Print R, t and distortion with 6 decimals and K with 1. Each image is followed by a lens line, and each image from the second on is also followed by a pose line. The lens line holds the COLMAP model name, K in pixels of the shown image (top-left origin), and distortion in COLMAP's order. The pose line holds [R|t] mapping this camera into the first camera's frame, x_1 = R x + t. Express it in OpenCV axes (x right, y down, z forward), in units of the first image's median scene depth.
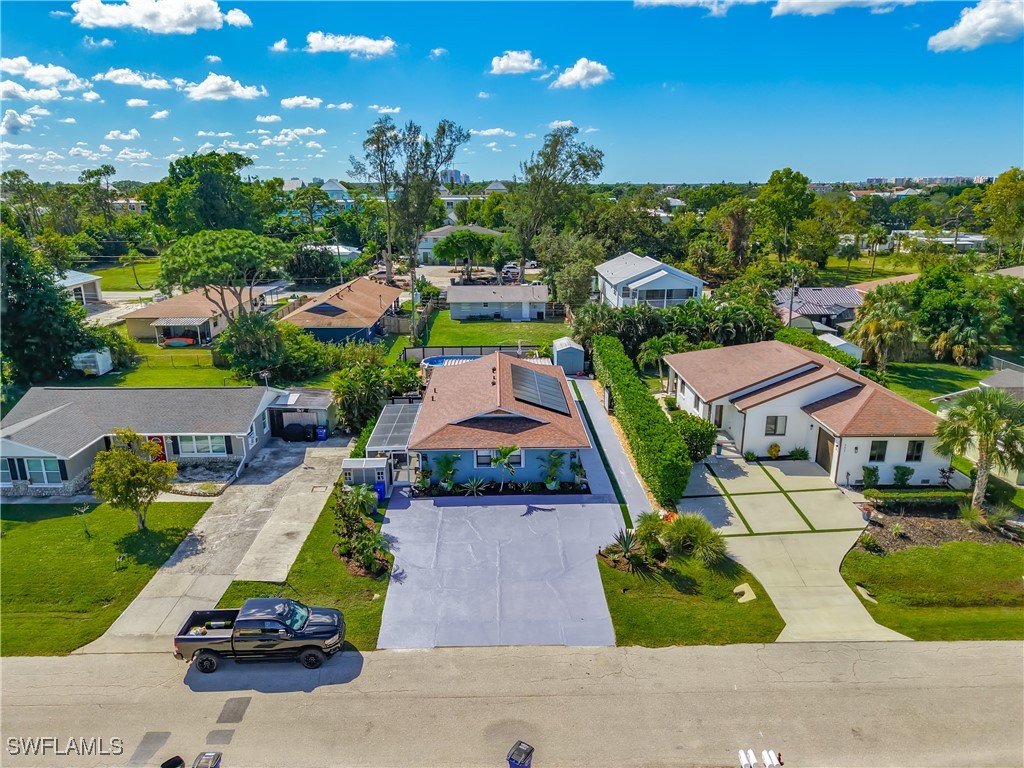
lens RADIAL K [[689.2, 0, 512.0], [0, 689.2, 384.0], [0, 0, 1]] dist [0.031493, -0.043105]
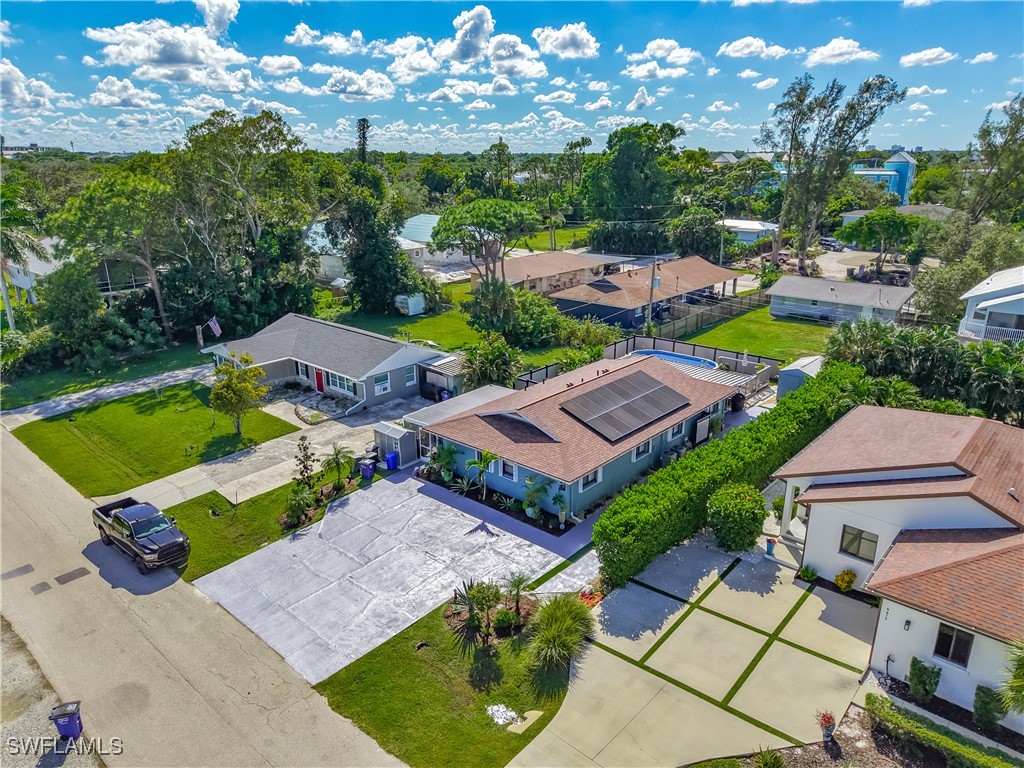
lens RADIAL K [[689.2, 0, 512.0], [0, 689.2, 384.0], [0, 0, 1]] dist [0.031493, -0.043105]
pose [[0.734861, 0.213958, -0.643584, 0.586042], [-0.187539, 0.976039, 0.110346, -0.104247], [0.651773, 0.039608, 0.757379, 0.337524]]
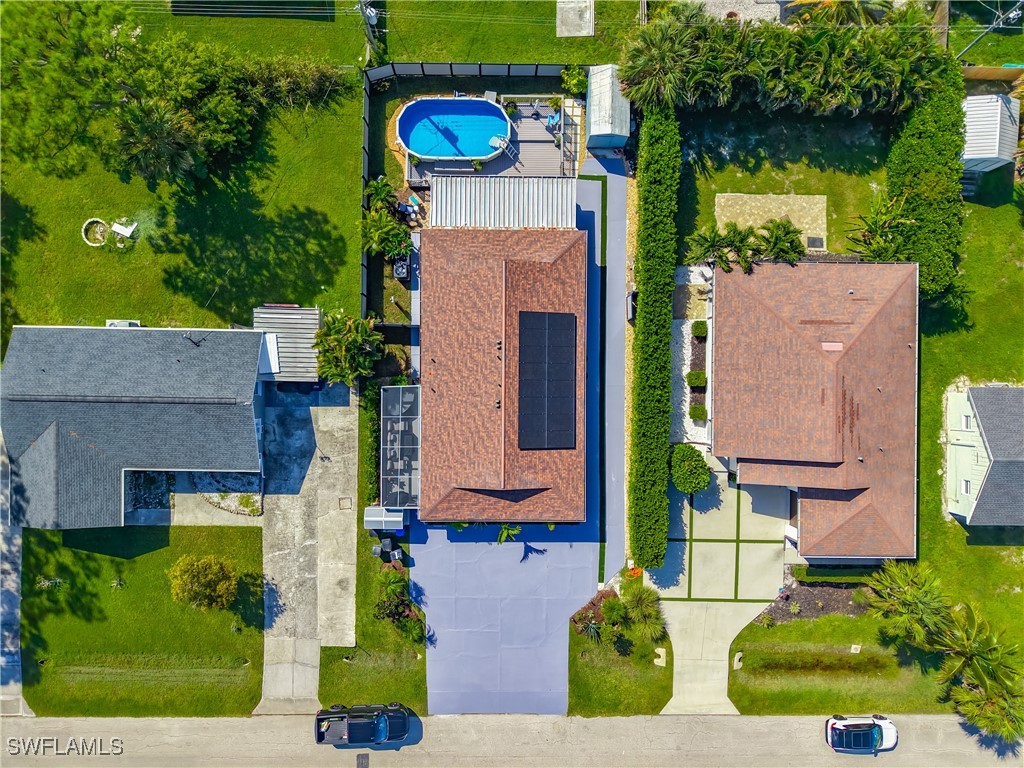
lens RADIAL K [[689.2, 0, 512.0], [0, 689.2, 384.0], [0, 0, 1]] dist [0.031493, -0.043105]
pose [[0.999185, 0.031298, 0.025497, -0.039659], [-0.033332, 0.283309, 0.958449, -1.070852], [0.022774, -0.958518, 0.284121, 0.919950]]
